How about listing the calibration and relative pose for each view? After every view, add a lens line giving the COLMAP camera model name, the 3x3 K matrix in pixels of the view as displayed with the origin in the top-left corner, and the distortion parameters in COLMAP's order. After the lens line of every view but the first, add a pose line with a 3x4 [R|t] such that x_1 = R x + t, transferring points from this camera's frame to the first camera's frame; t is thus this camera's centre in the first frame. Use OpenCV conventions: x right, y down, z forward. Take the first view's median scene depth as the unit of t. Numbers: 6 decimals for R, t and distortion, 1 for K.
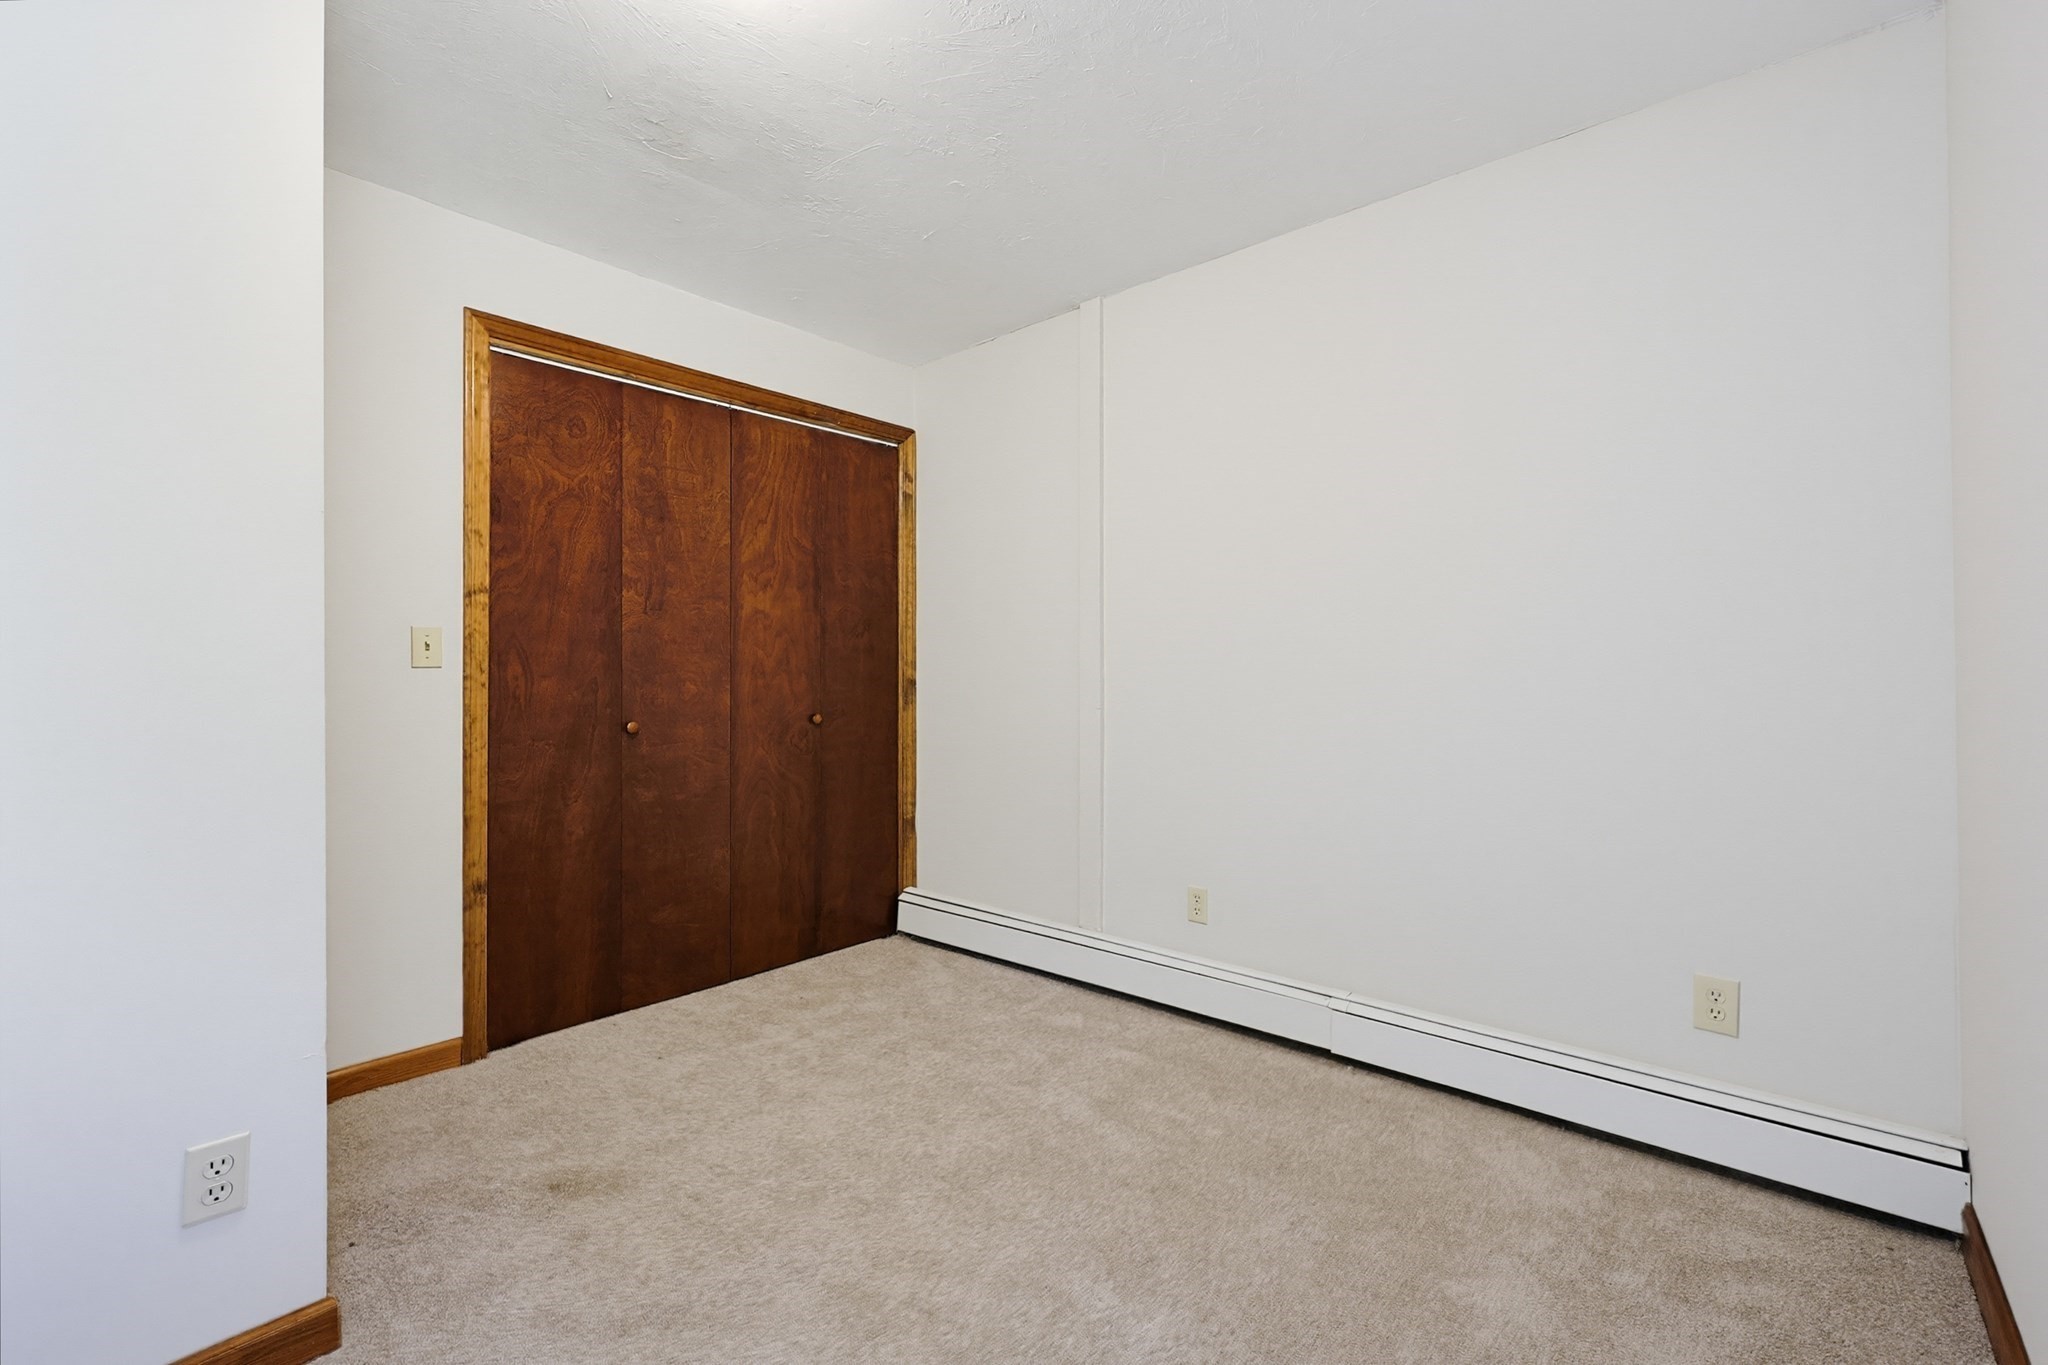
lens RADIAL K [[884.5, 0, 1024.0], [0, 884.5, 682.5], [0, 0, 1]] dist [-0.000432, -0.000230]
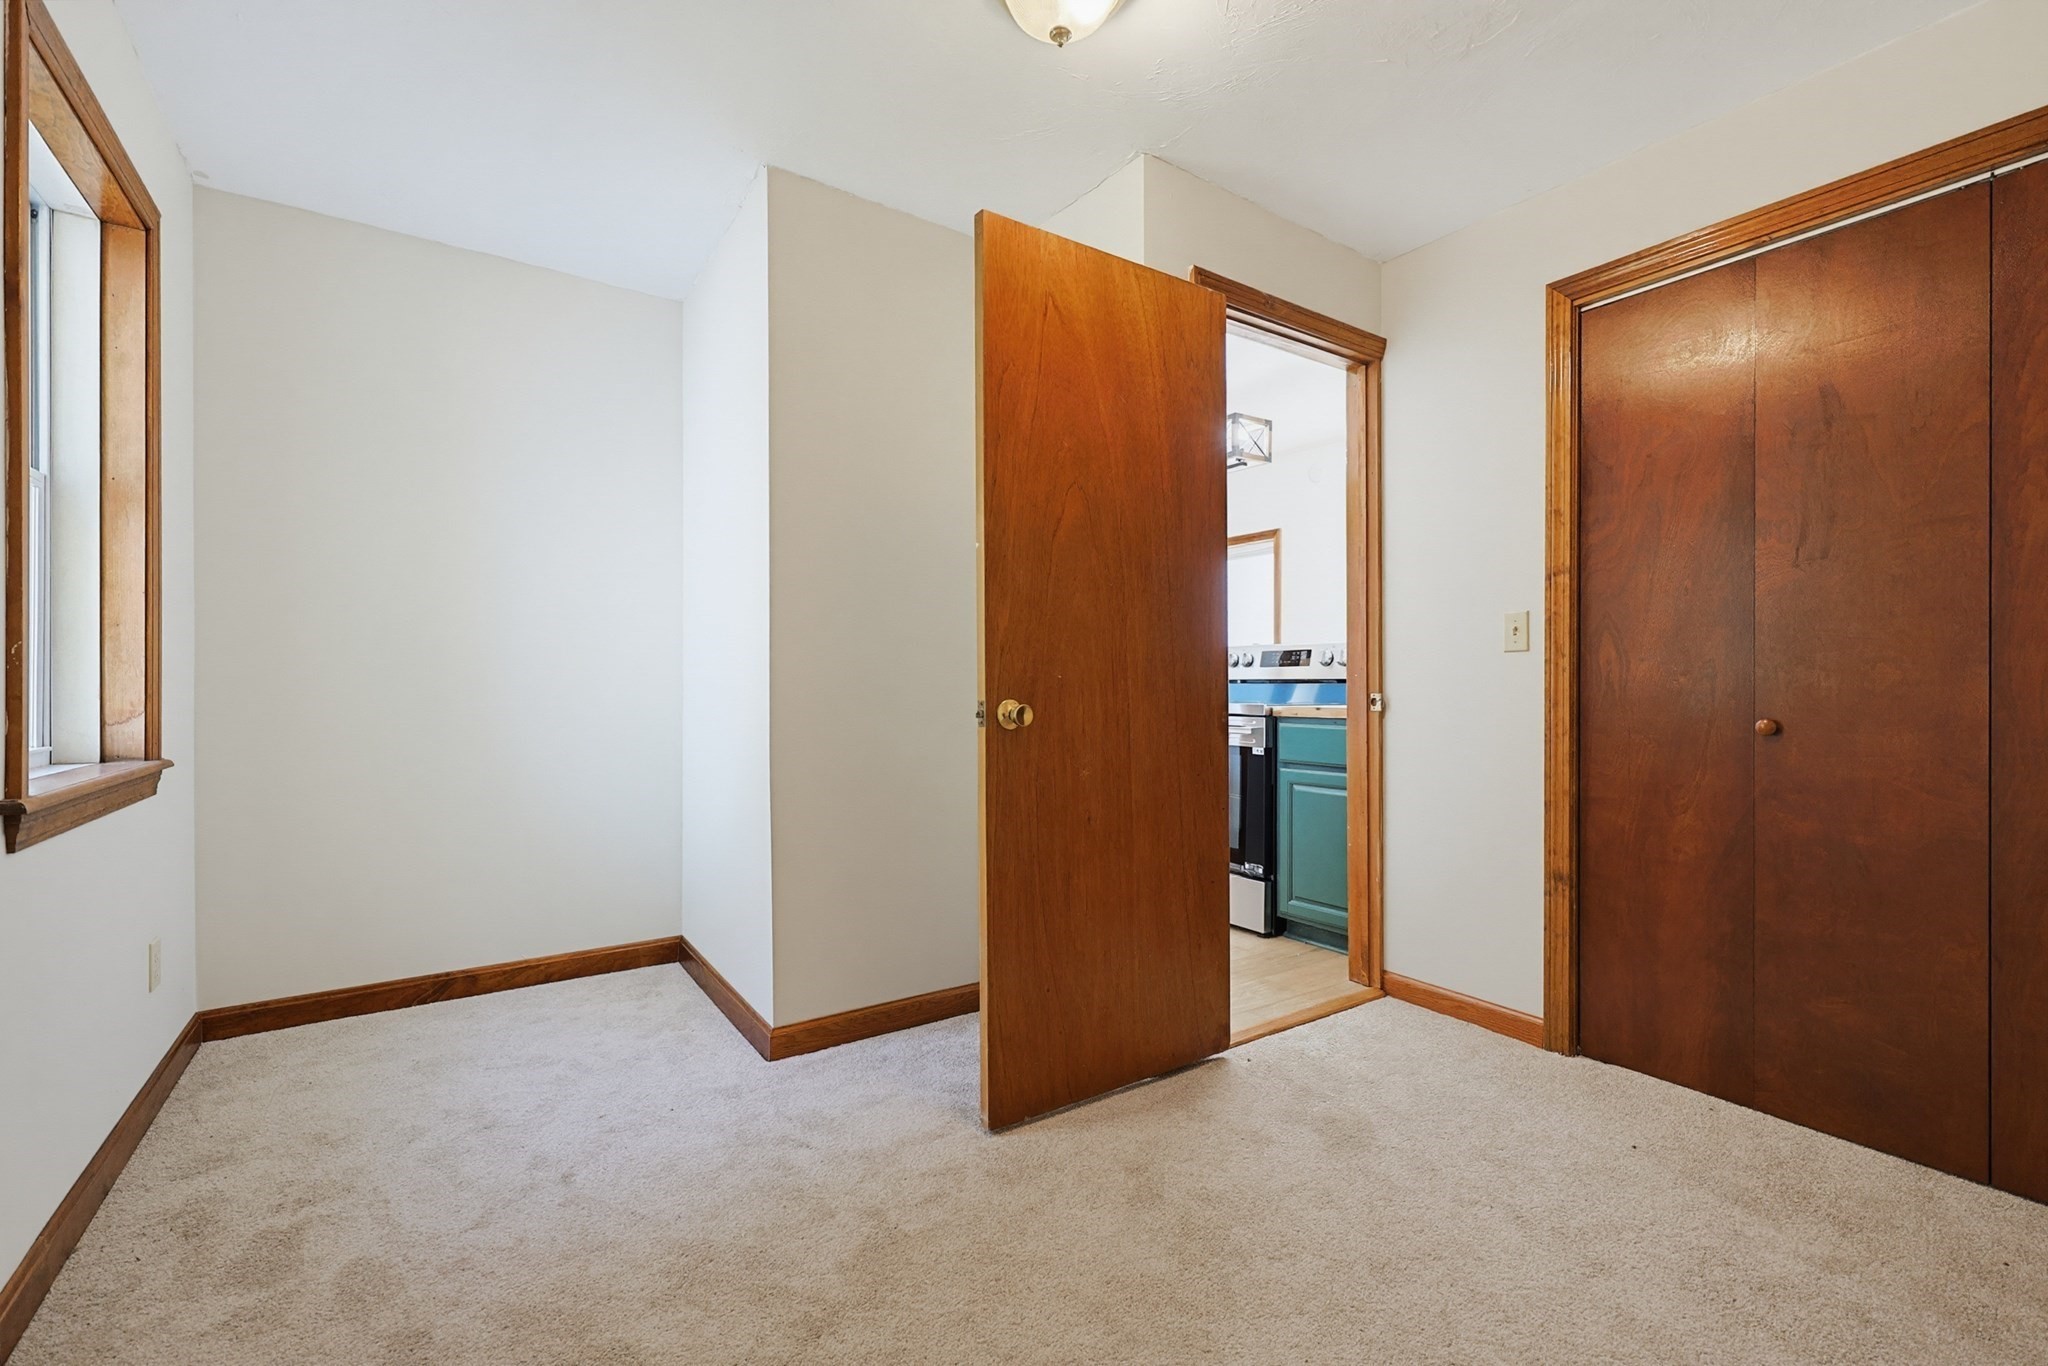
lens RADIAL K [[884.5, 0, 1024.0], [0, 884.5, 683.0], [0, 0, 1]] dist [-0.000432, -0.000230]
pose [[-0.260024, 0.006206, -0.965582, 0.454843], [0.000508, 0.999980, 0.006291, 0.010919], [0.965602, 0.001146, -0.260022, 0.653800]]
